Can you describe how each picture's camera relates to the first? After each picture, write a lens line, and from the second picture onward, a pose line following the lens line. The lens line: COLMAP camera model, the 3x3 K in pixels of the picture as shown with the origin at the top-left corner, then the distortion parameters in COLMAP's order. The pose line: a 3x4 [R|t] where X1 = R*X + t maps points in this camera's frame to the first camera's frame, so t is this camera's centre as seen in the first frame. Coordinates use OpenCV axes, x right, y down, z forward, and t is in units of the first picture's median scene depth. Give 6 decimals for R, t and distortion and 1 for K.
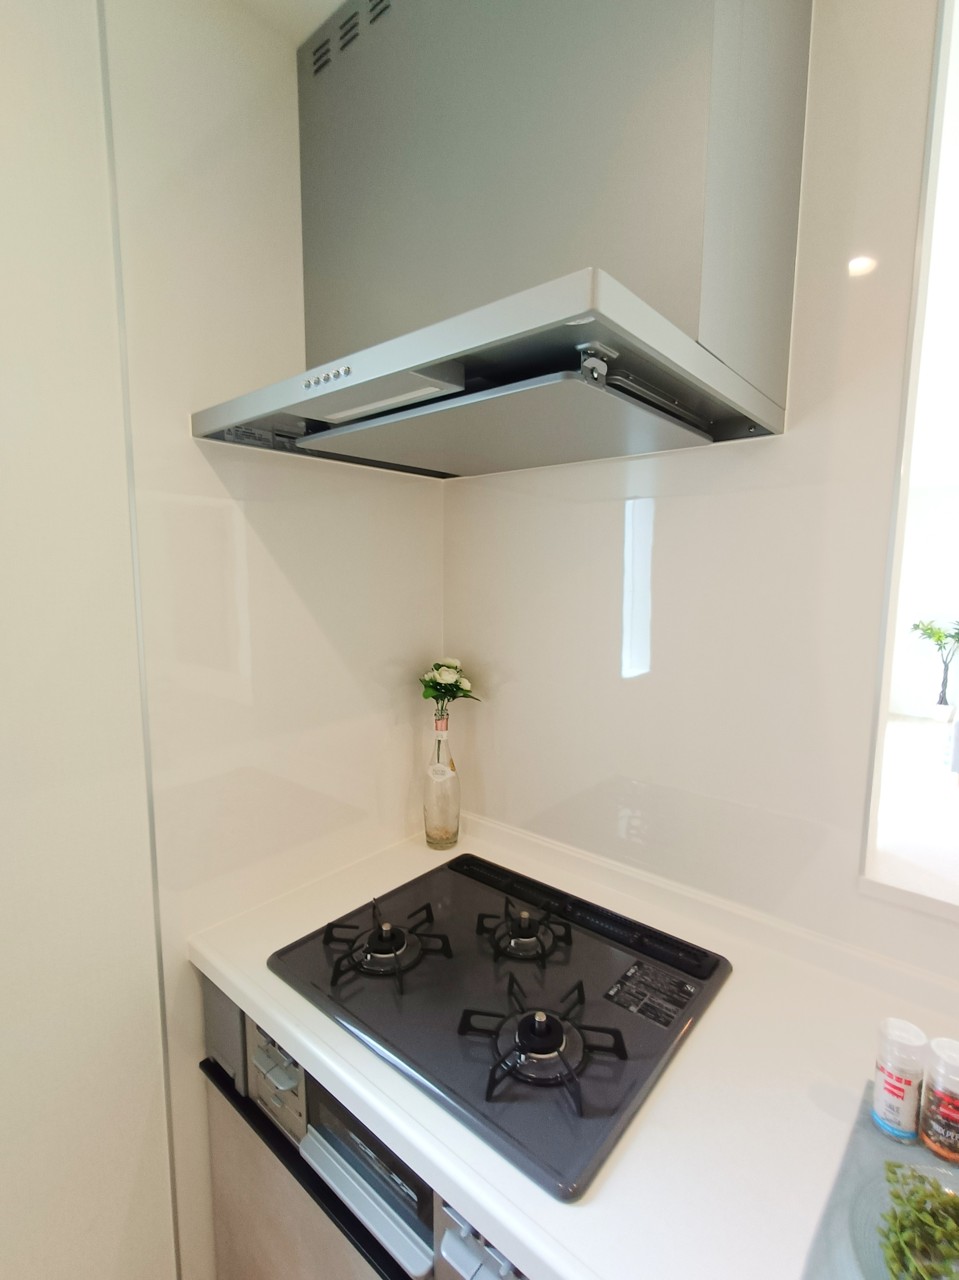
lens RADIAL K [[599.1, 0, 489.0], [0, 599.1, 645.0], [0, 0, 1]] dist [-0.030725, -0.001060]
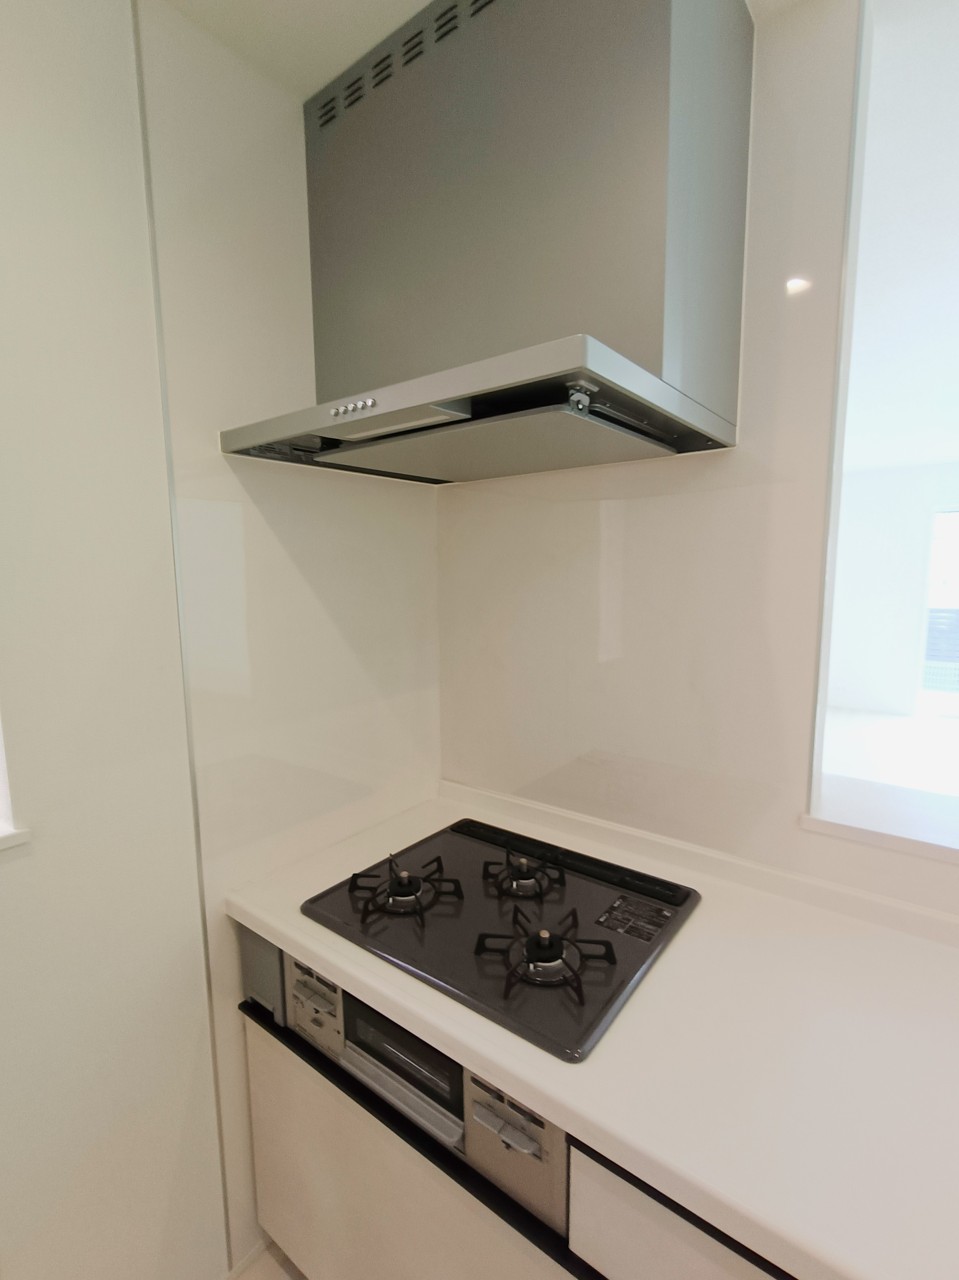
lens RADIAL K [[599.1, 0, 471.0], [0, 599.1, 638.5], [0, 0, 1]] dist [-0.030725, -0.001060]
pose [[0.999641, -0.018043, 0.019820, -0.062962], [0.018128, 0.999827, -0.004108, 0.022696], [-0.019742, 0.004466, 0.999795, -0.177333]]
